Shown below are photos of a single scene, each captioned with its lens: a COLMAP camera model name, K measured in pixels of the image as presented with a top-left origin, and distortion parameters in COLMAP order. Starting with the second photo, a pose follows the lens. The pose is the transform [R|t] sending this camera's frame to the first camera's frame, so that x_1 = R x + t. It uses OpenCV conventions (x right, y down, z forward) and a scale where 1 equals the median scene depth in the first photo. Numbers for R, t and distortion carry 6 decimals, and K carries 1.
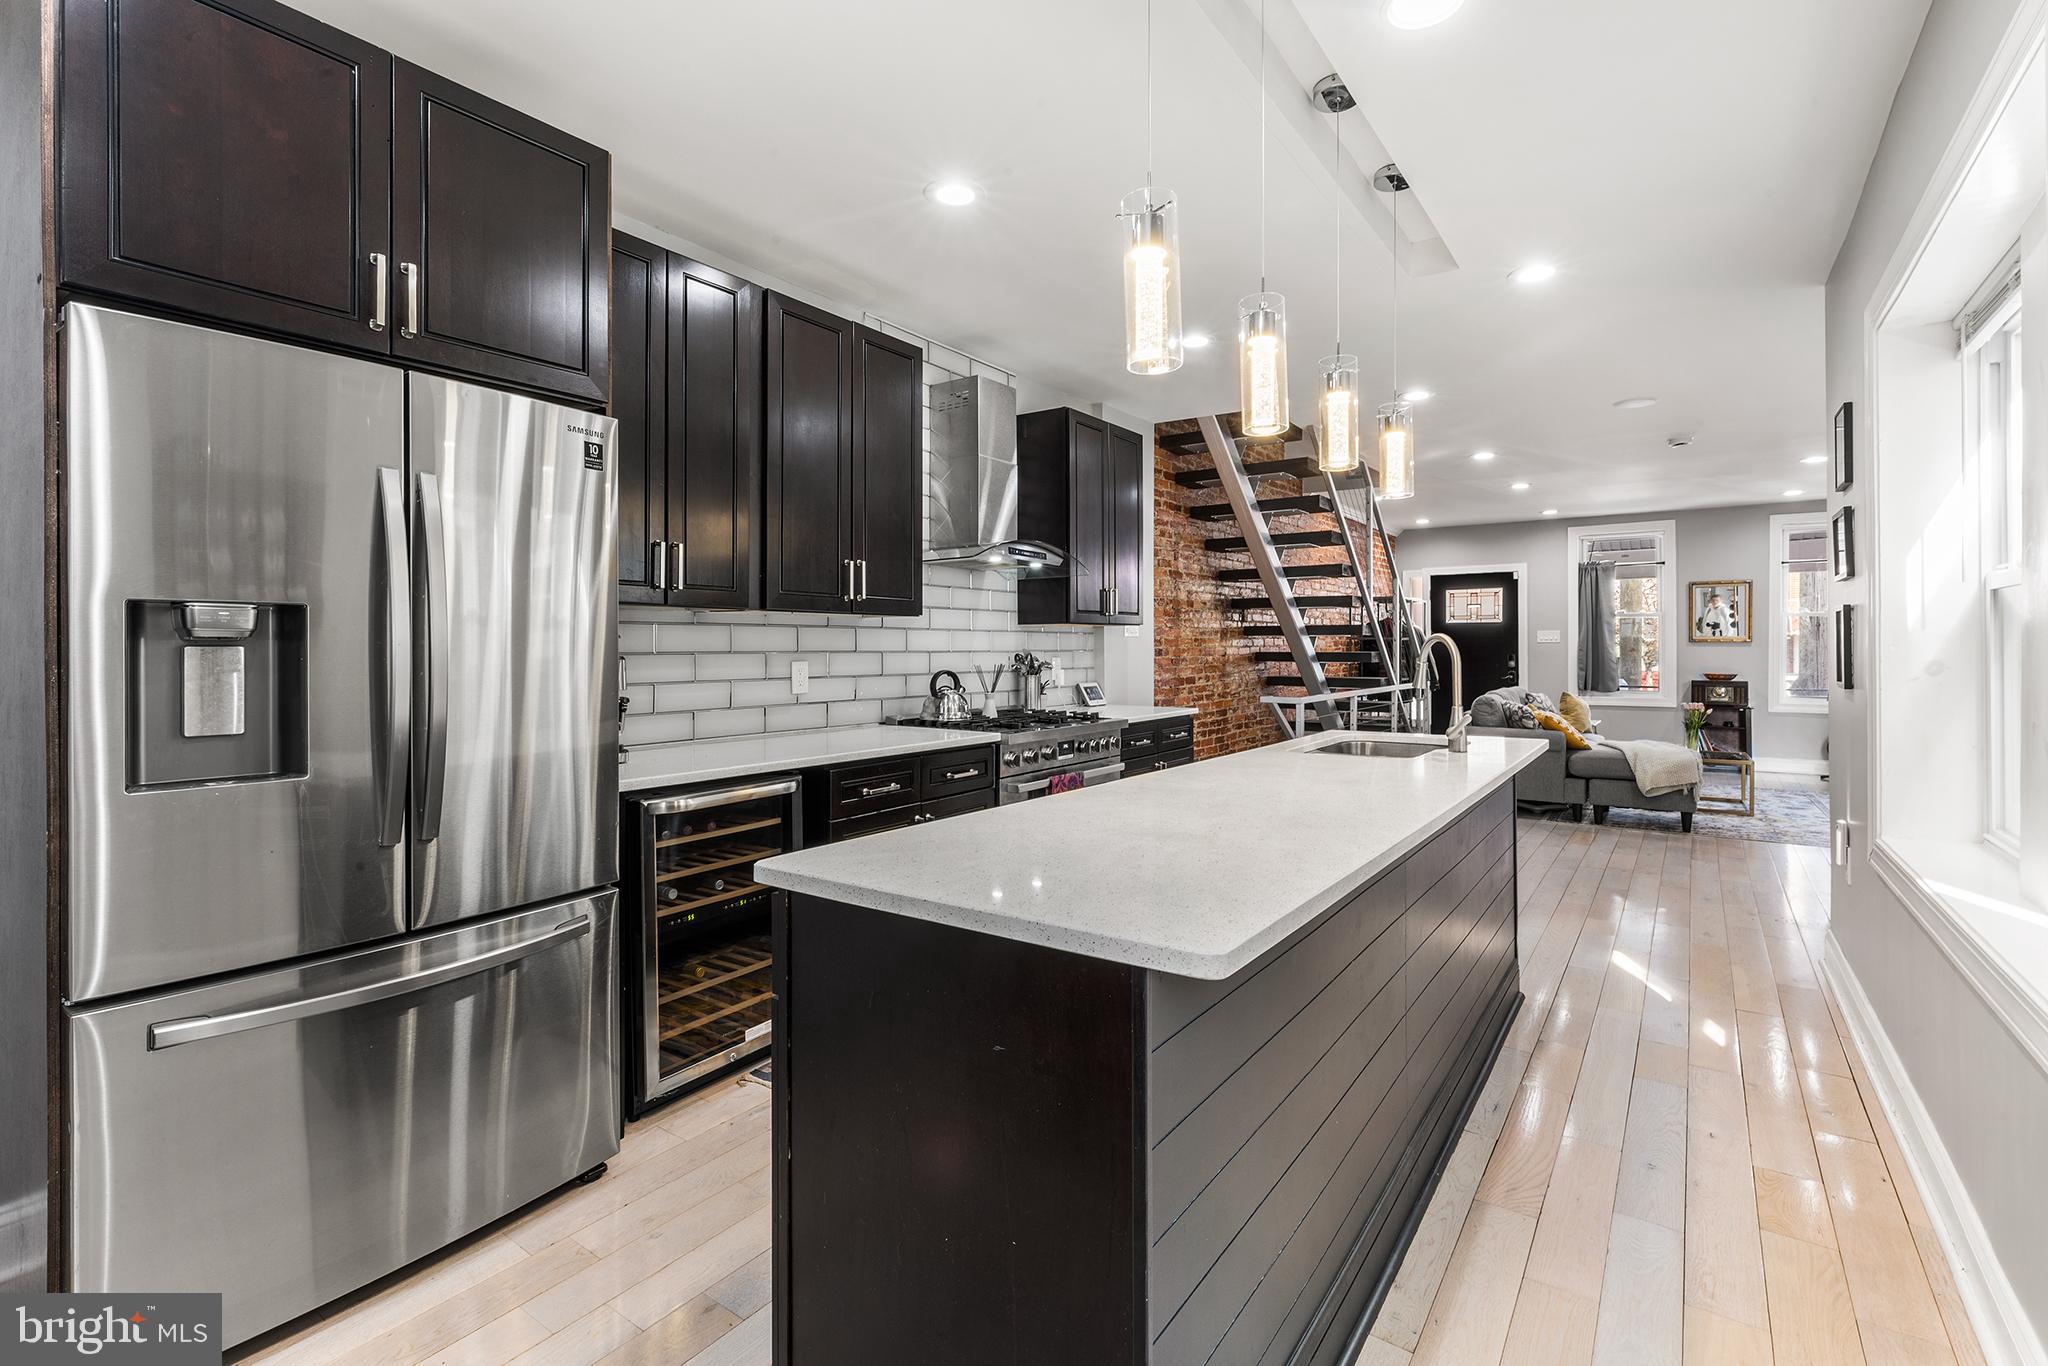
lens RADIAL K [[933.0, 0, 1025.6], [0, 933.0, 652.2], [0, 0, 1]] dist [0.001218, -0.000226]
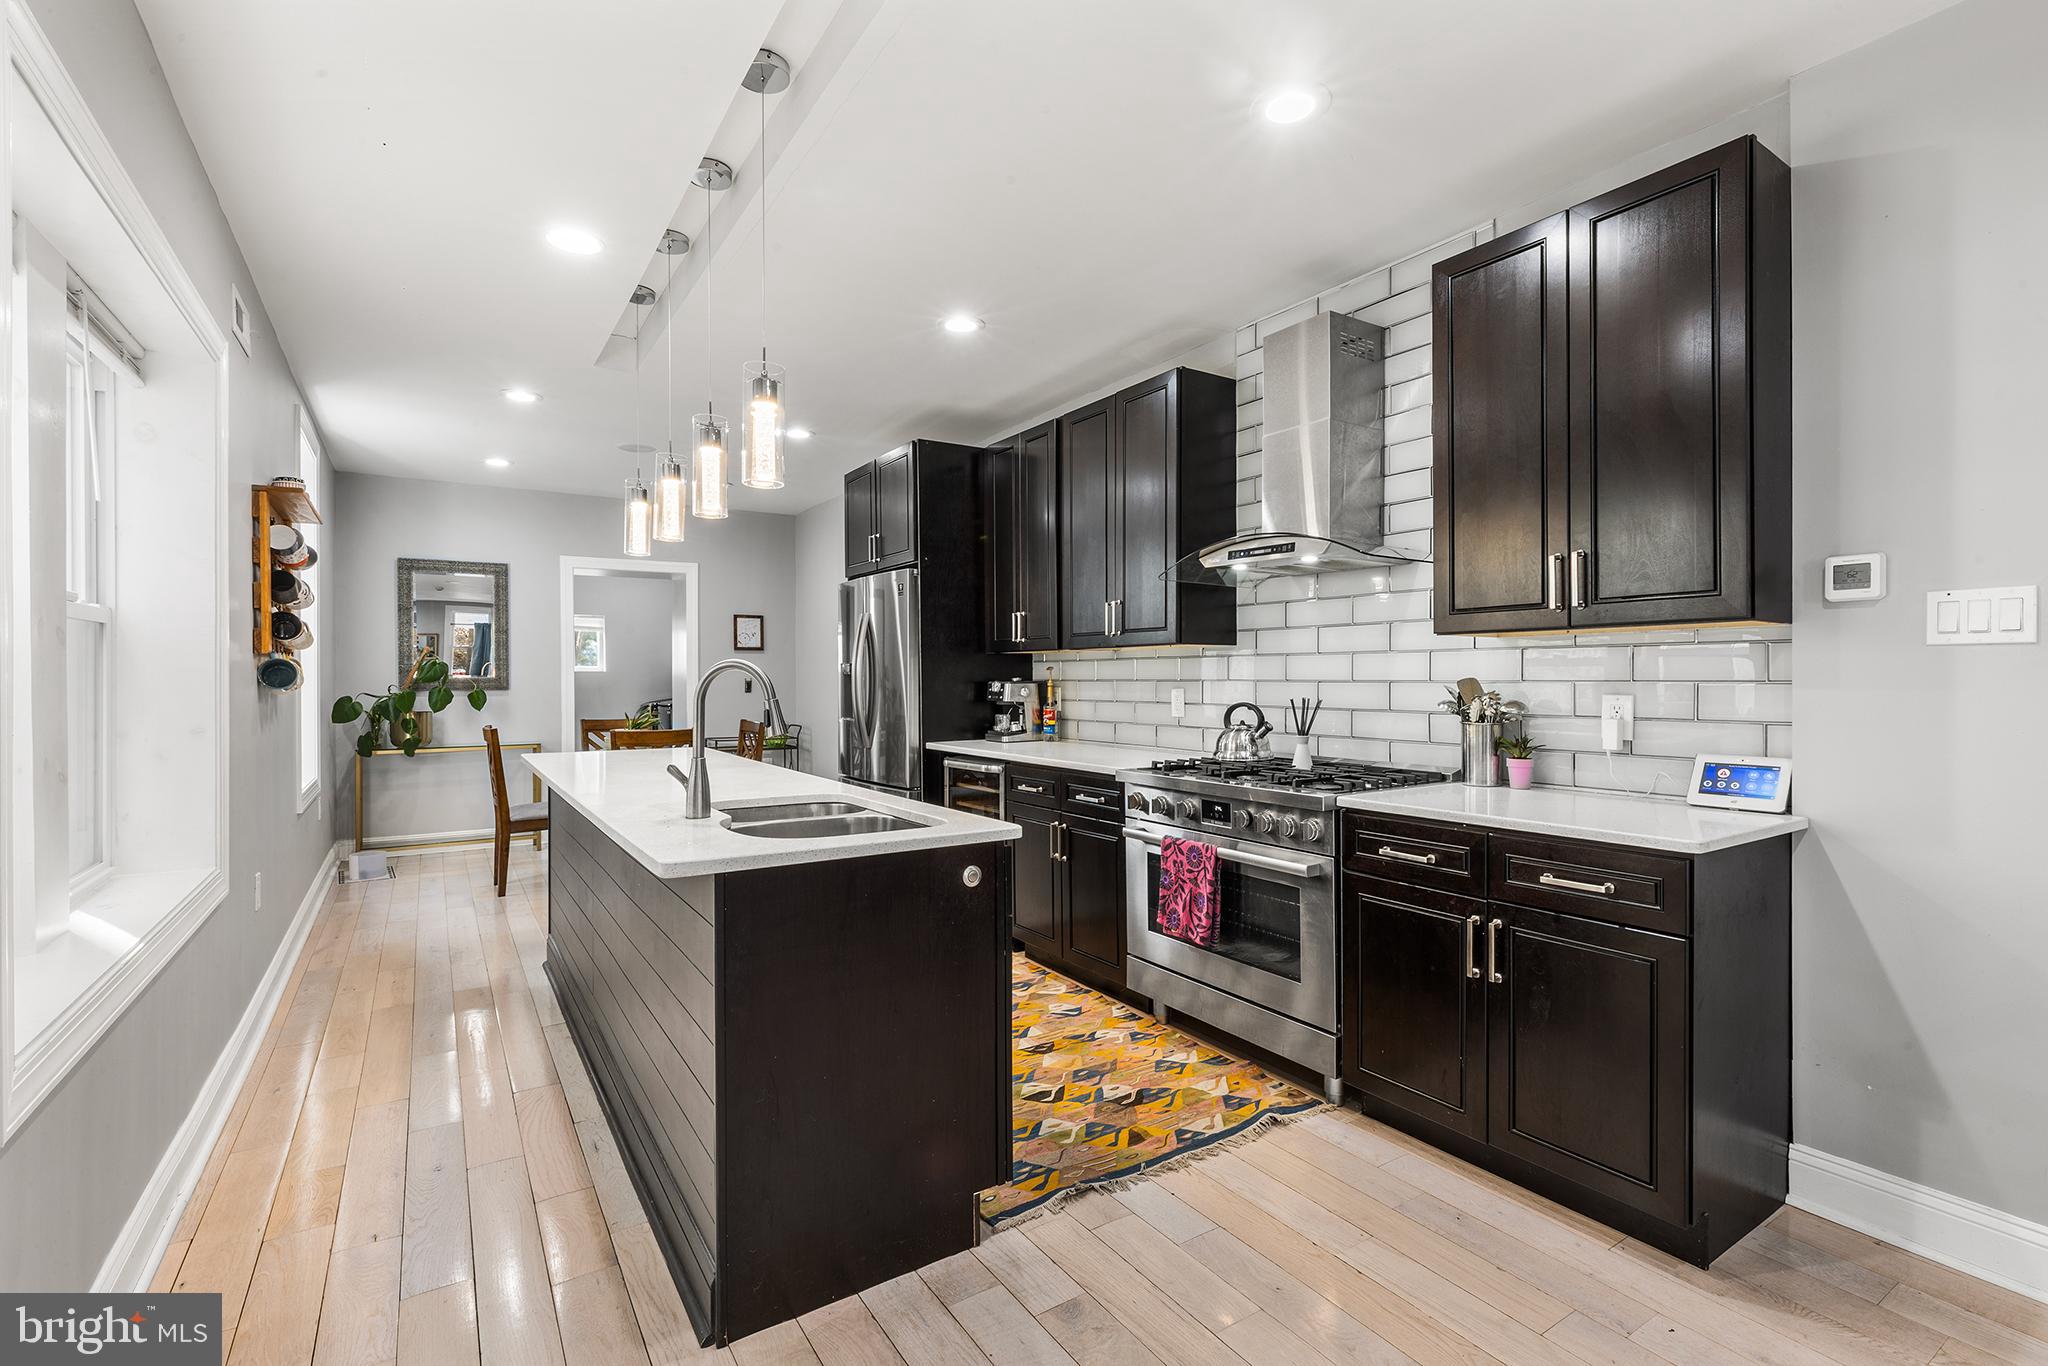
lens RADIAL K [[927.4, 0, 1035.0], [0, 927.4, 677.9], [0, 0, 1]] dist [0.001650, 0.000035]
pose [[-0.361621, 0.003019, -0.932320, 0.410928], [-0.000953, 0.999993, 0.003608, -0.003403], [0.932325, 0.002193, -0.361616, 0.589004]]
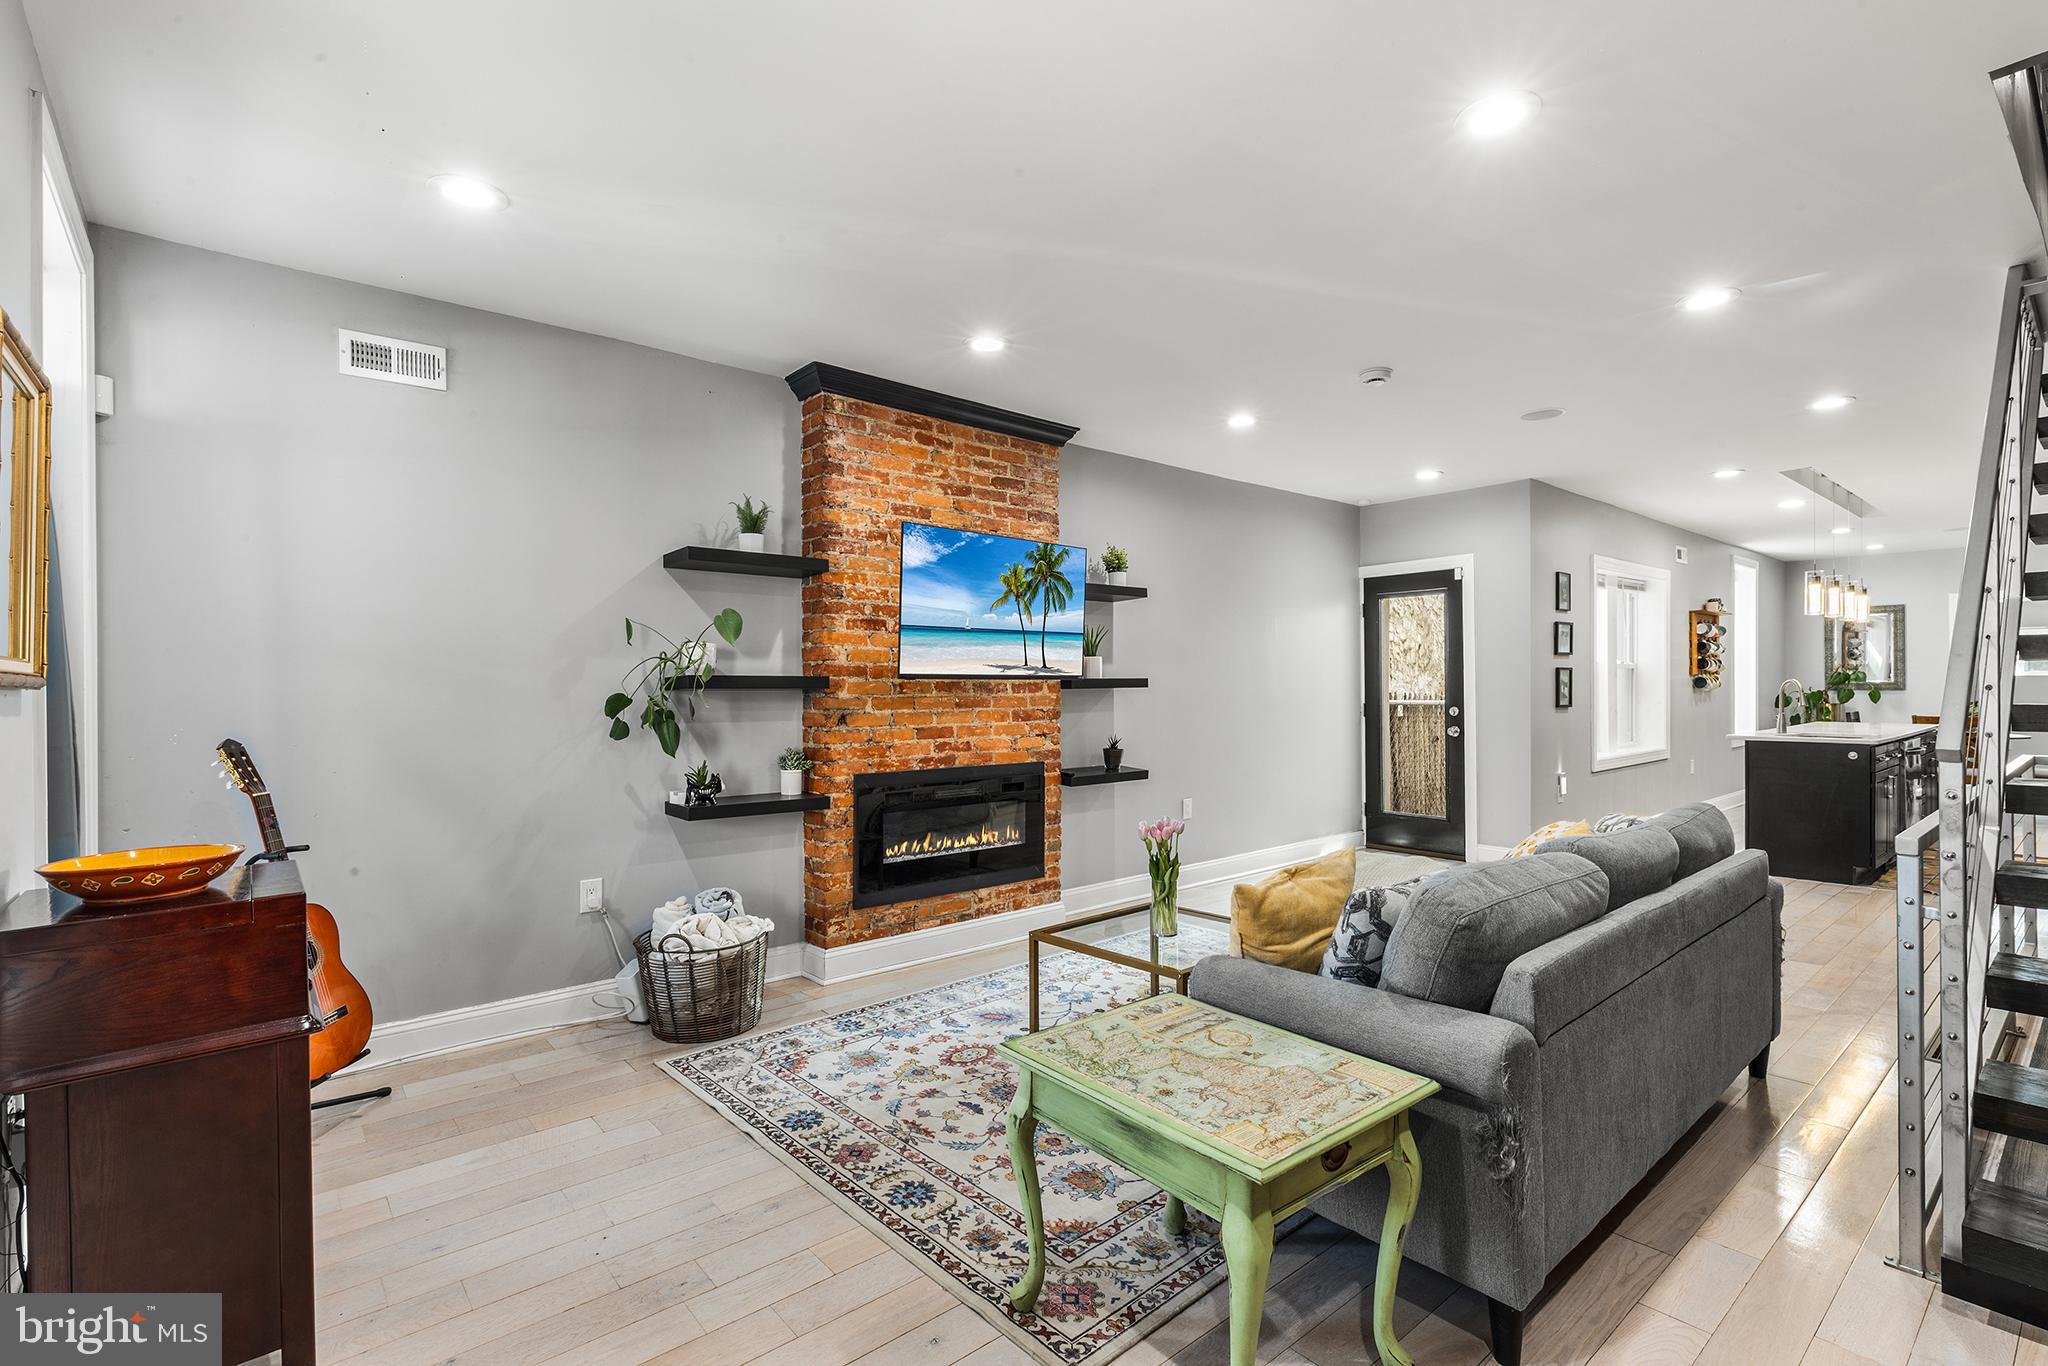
lens RADIAL K [[939.6, 0, 1034.3], [0, 939.6, 689.6], [0, 0, 1]] dist [-0.000543, -0.000043]
pose [[-0.970001, 0.007683, 0.242978, 0.631406], [0.010022, 0.999915, 0.008391, -0.012593], [-0.242893, 0.010574, -0.969995, 1.379268]]
